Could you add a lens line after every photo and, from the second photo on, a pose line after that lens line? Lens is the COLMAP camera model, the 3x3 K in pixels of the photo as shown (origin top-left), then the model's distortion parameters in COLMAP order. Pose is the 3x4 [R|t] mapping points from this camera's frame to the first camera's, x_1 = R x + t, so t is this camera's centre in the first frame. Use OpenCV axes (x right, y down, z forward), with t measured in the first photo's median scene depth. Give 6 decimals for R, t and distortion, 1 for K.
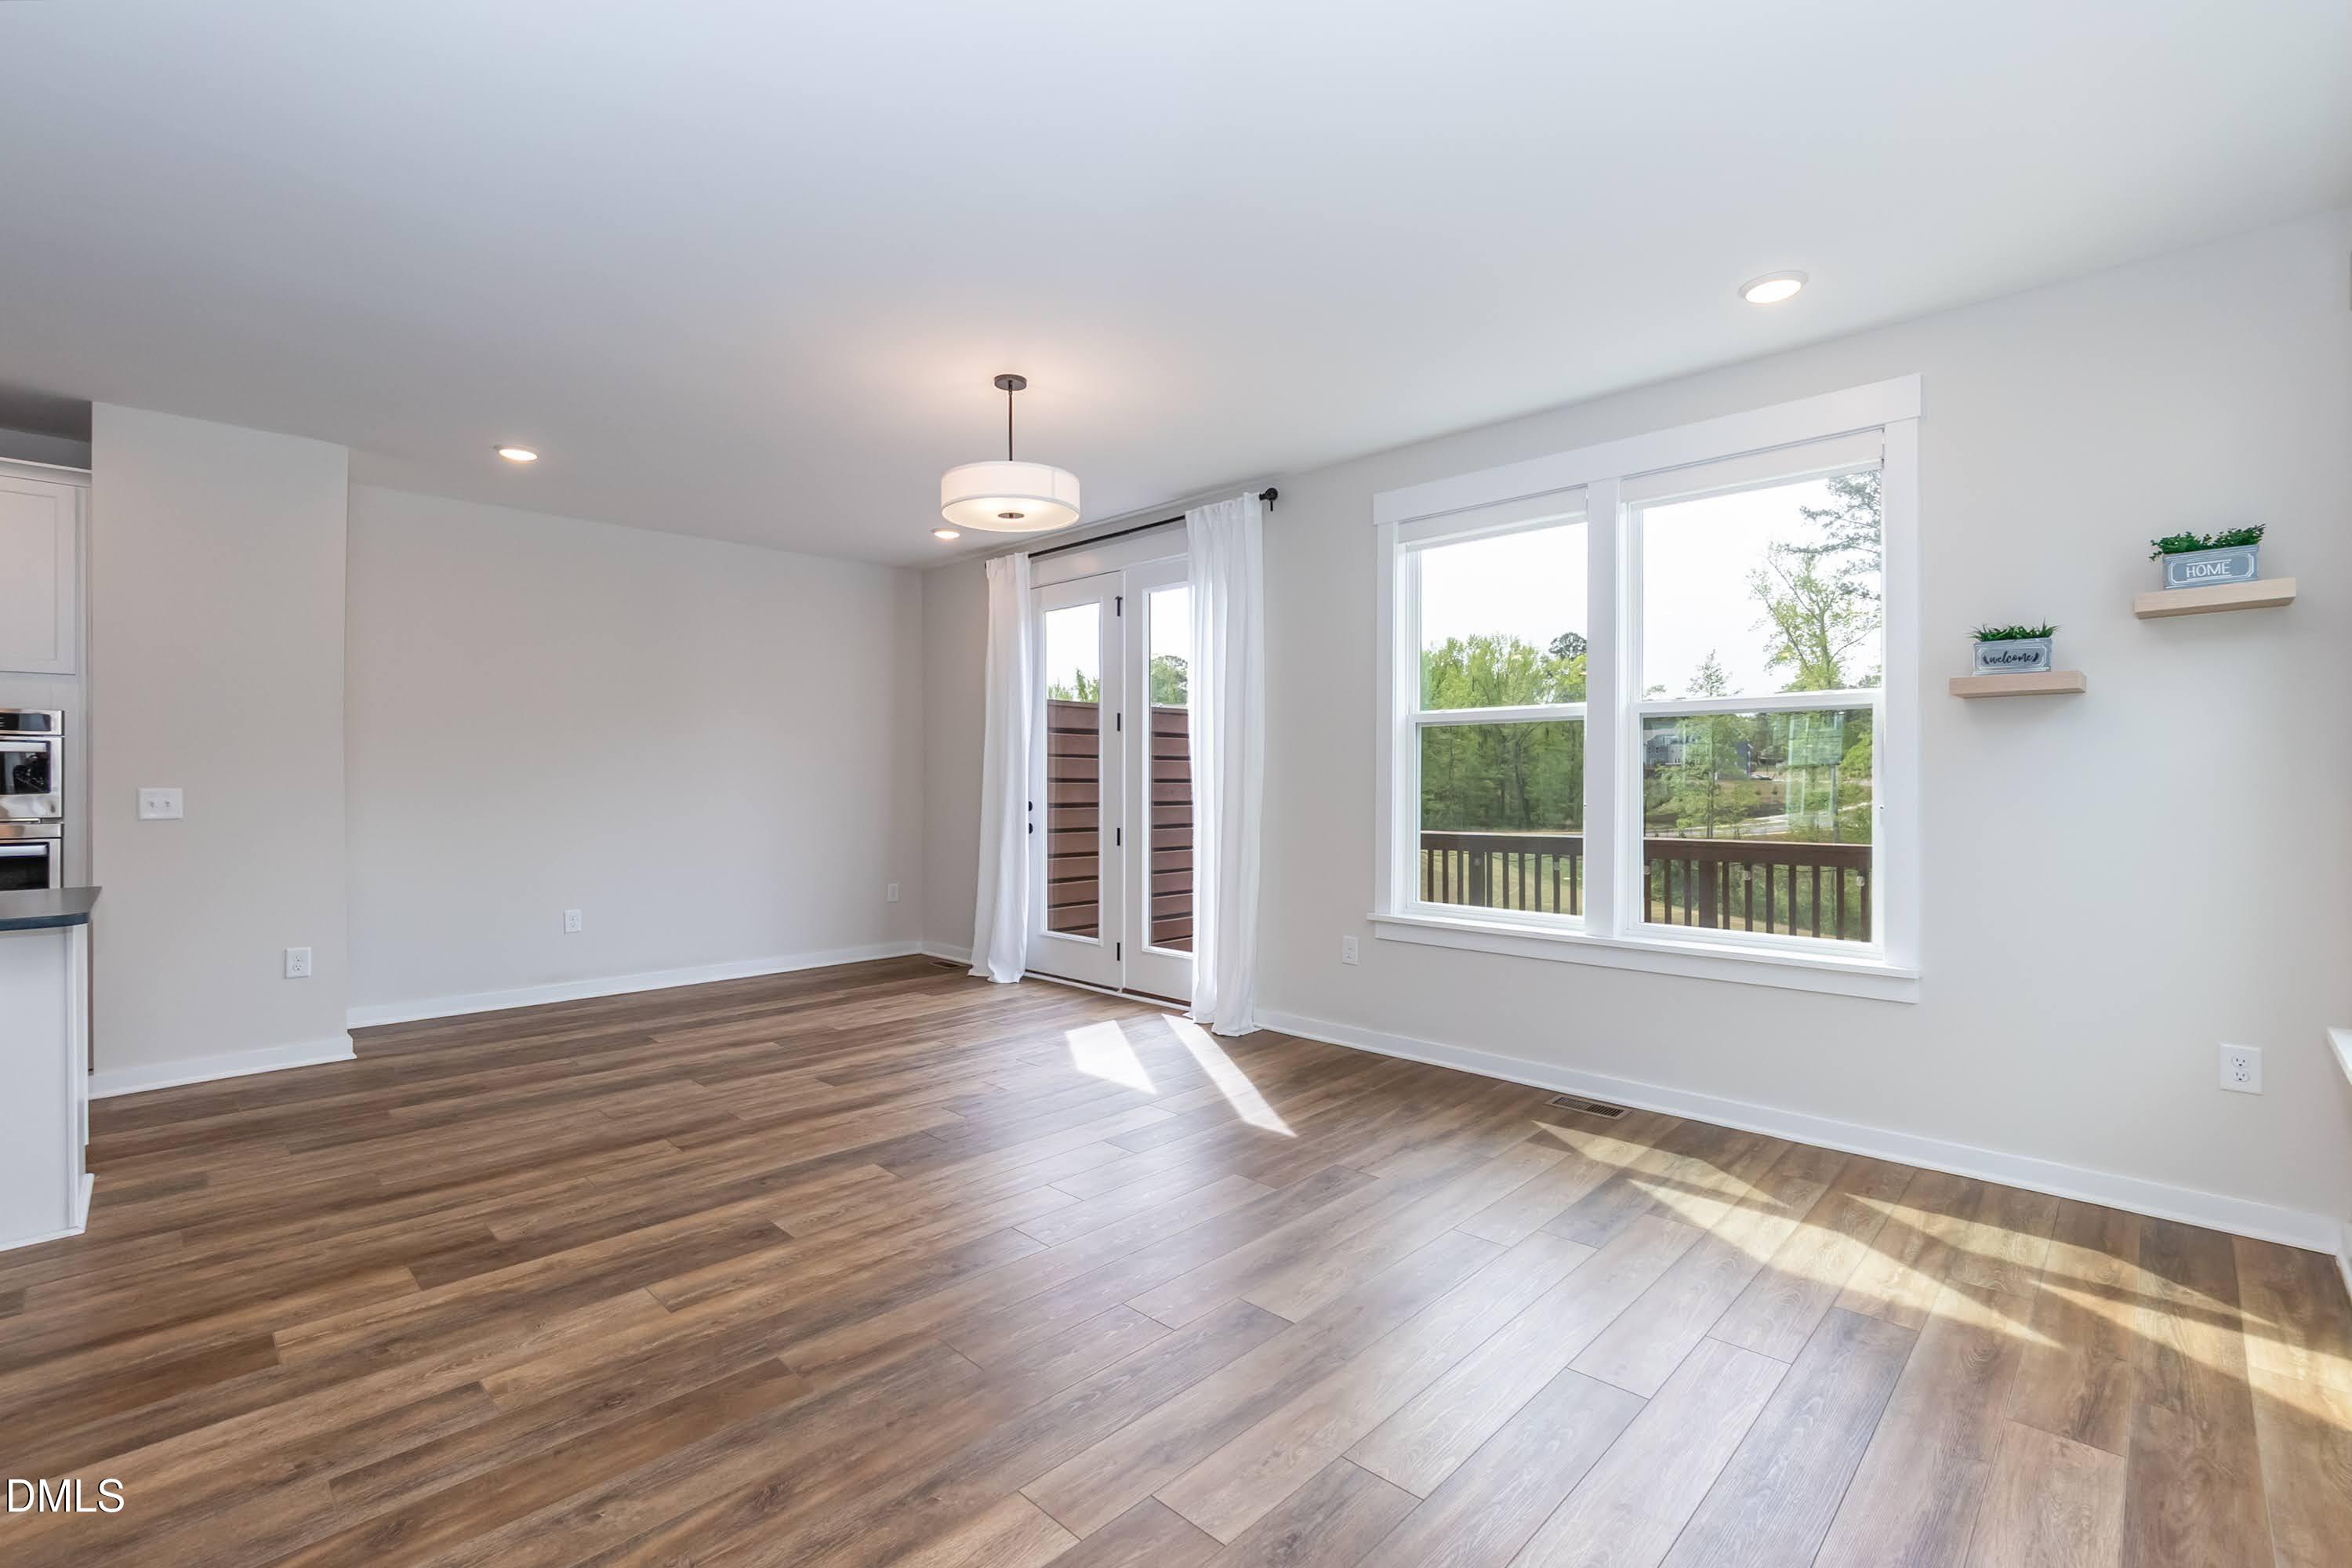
lens RADIAL K [[1028.4, 0, 1161.1], [0, 1028.4, 779.4], [0, 0, 1]] dist [-0.037170, 0.012613]
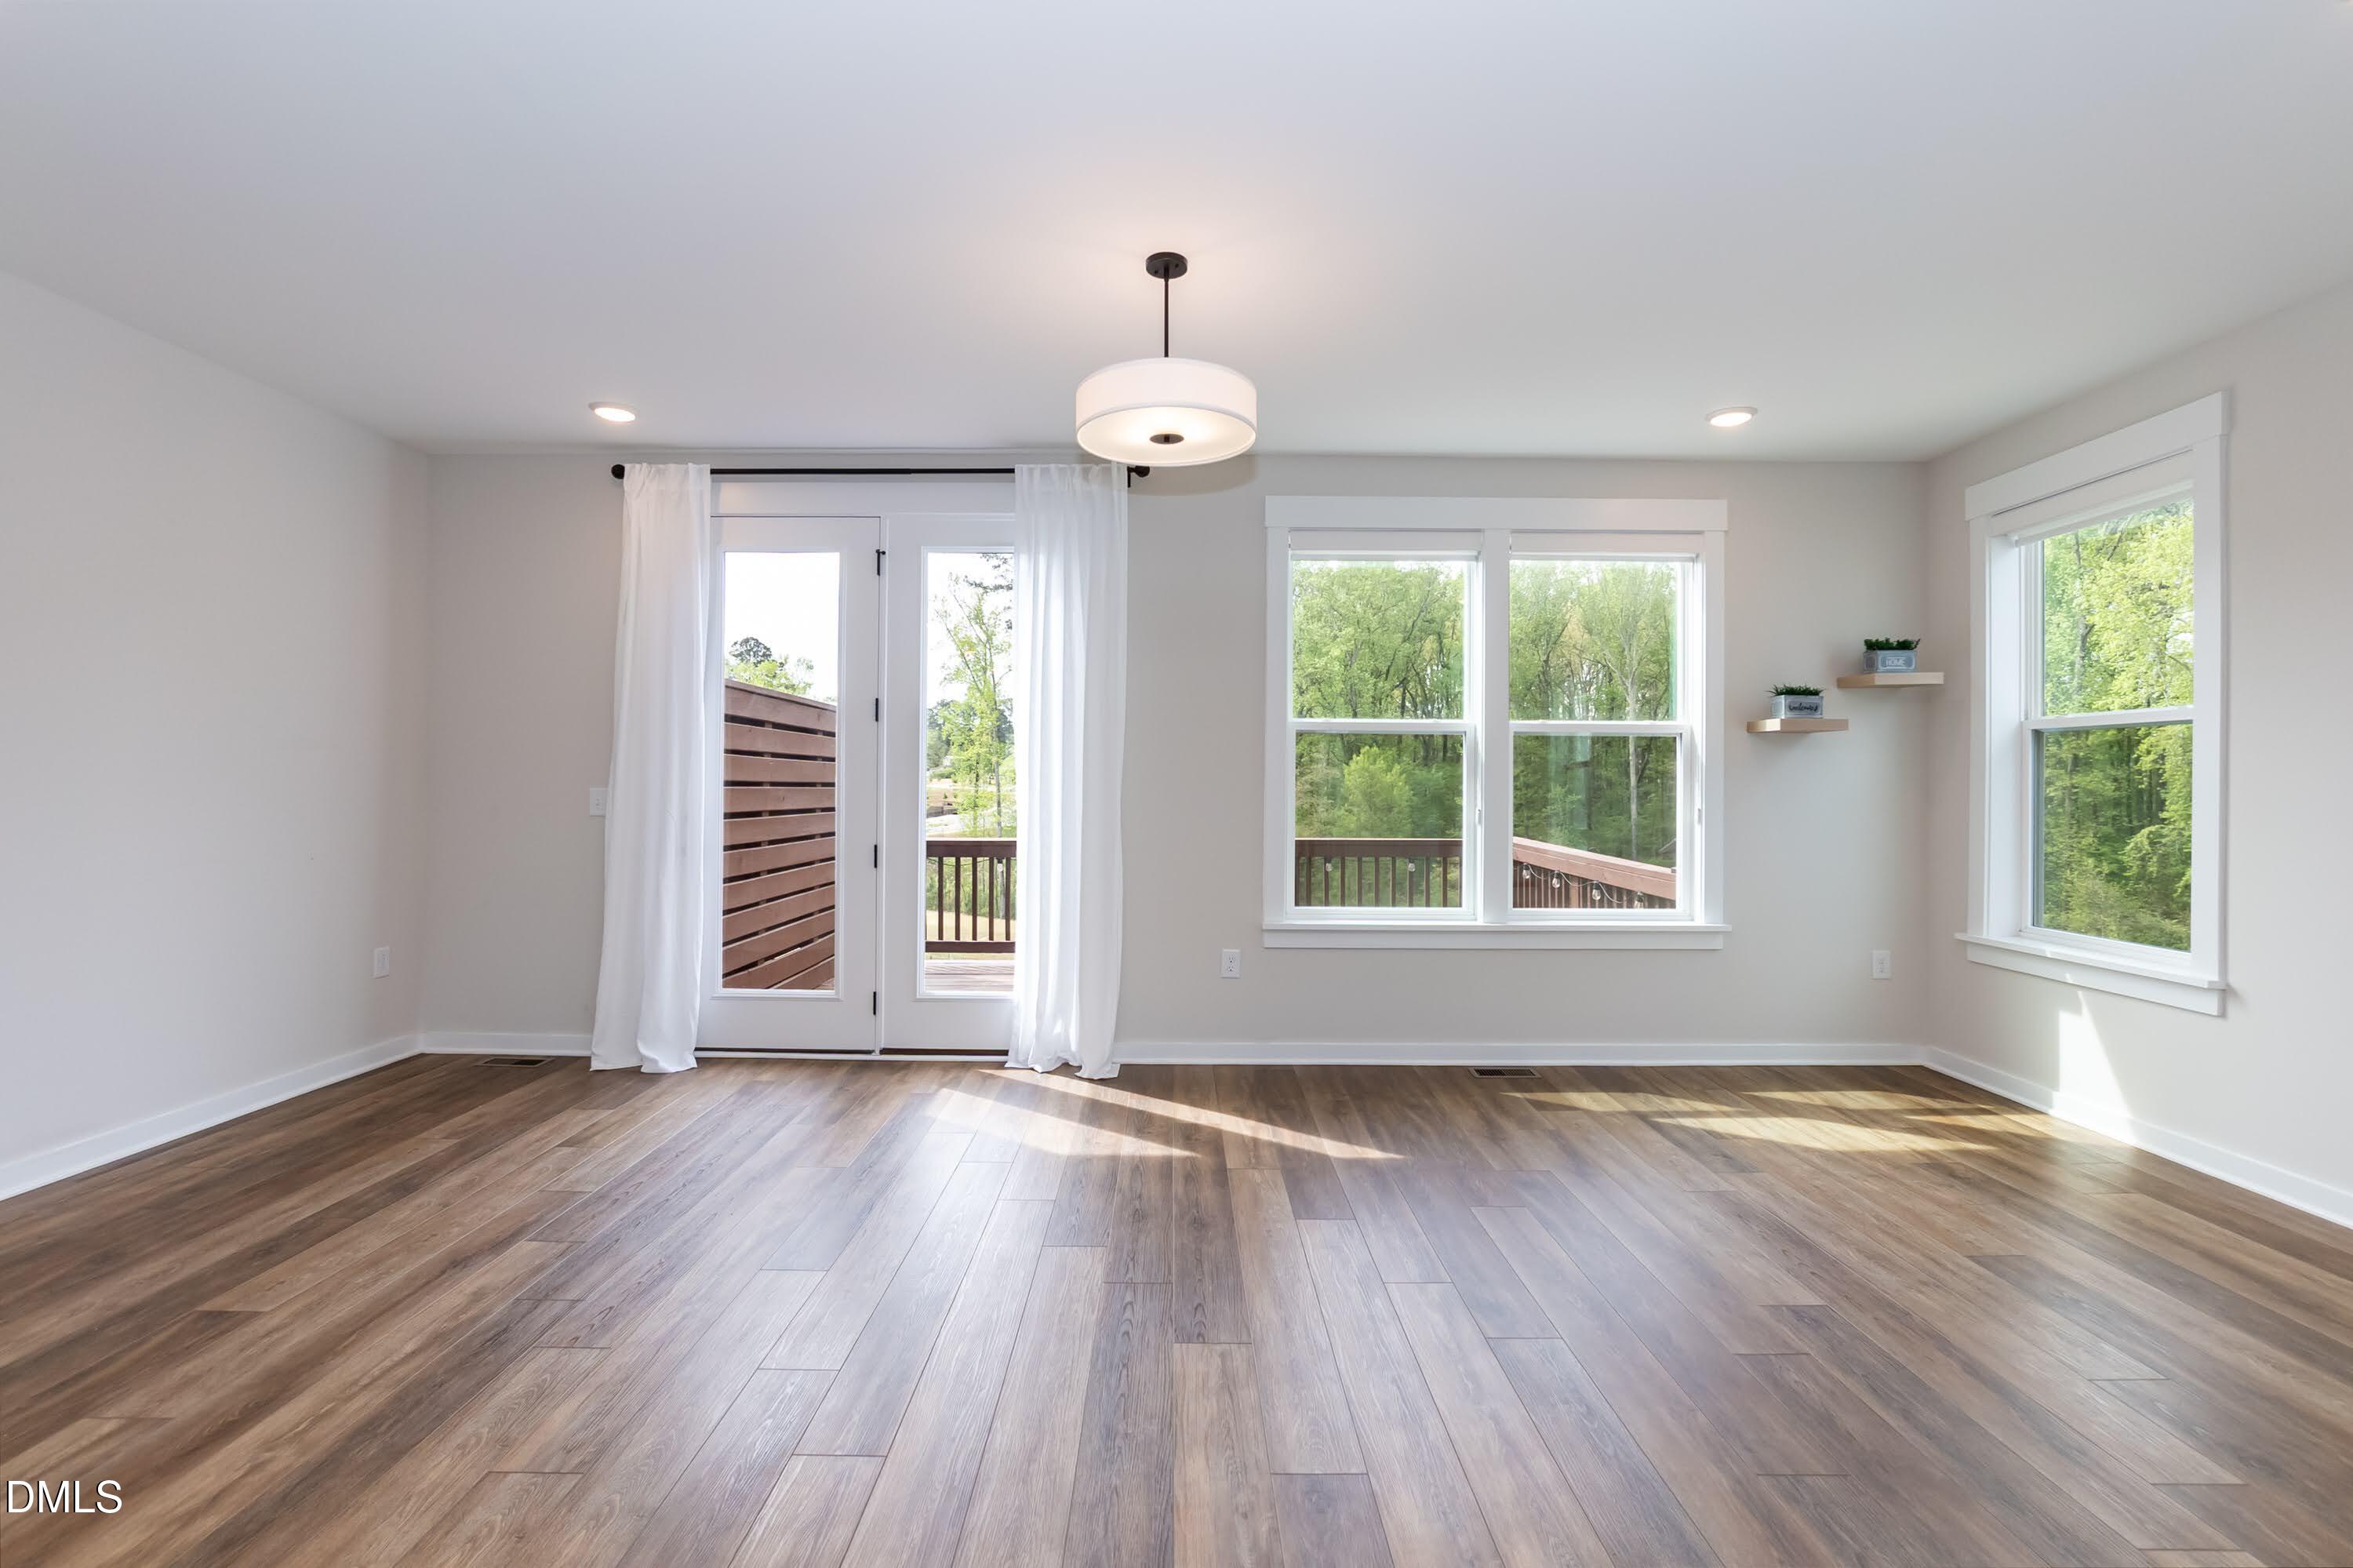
lens RADIAL K [[1028.9, 0, 1161.6], [0, 1028.9, 779.4], [0, 0, 1]] dist [-0.037170, 0.012613]
pose [[0.716493, 0.010066, 0.697521, -0.679491], [-0.007006, 0.999949, -0.007235, 0.002212], [-0.697559, 0.000297, 0.716528, 0.455462]]
